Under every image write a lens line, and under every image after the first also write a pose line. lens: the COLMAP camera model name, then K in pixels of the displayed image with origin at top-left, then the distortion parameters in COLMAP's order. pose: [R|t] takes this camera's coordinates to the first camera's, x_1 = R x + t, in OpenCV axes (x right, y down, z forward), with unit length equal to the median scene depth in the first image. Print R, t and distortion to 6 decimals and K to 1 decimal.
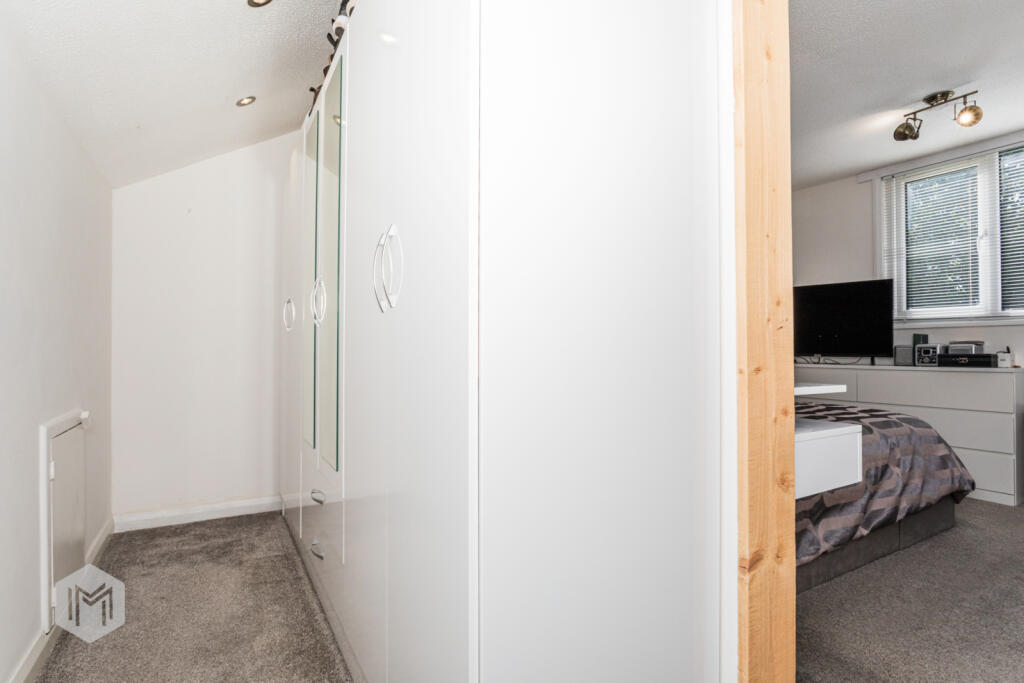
lens RADIAL K [[493.4, 0, 512.0], [0, 493.4, 341.5], [0, 0, 1]] dist [-0.012886, 0.001710]
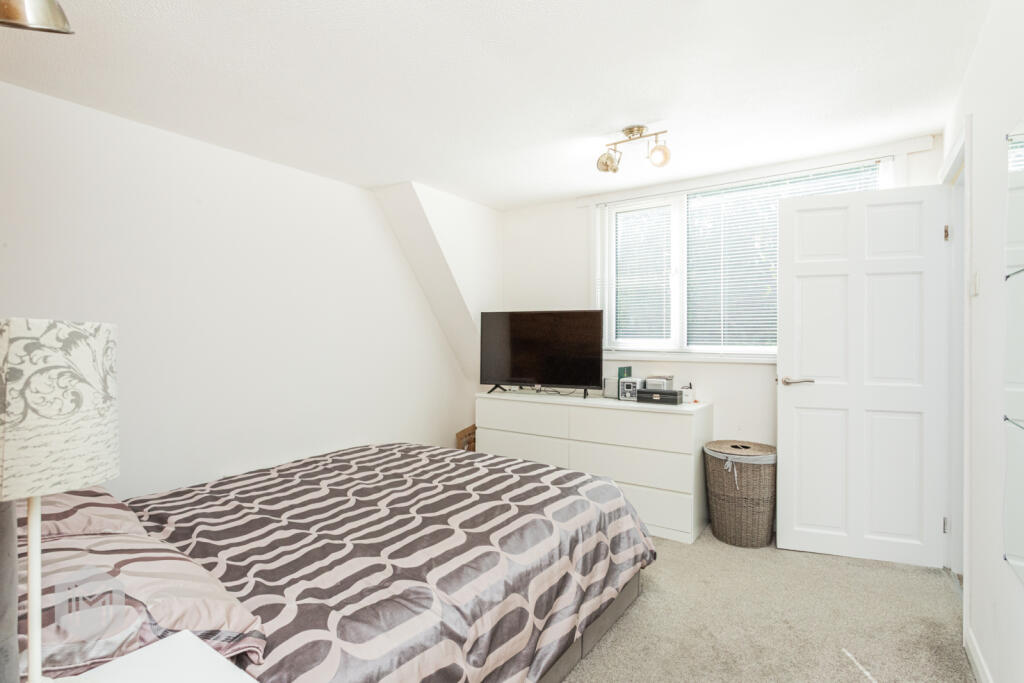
lens RADIAL K [[493.4, 0, 512.0], [0, 493.4, 341.5], [0, 0, 1]] dist [-0.012886, 0.001710]
pose [[0.909826, -0.006516, 0.414938, 0.219024], [-0.005270, 0.999615, 0.027252, -0.100202], [-0.414956, -0.026981, 0.909441, 0.190024]]
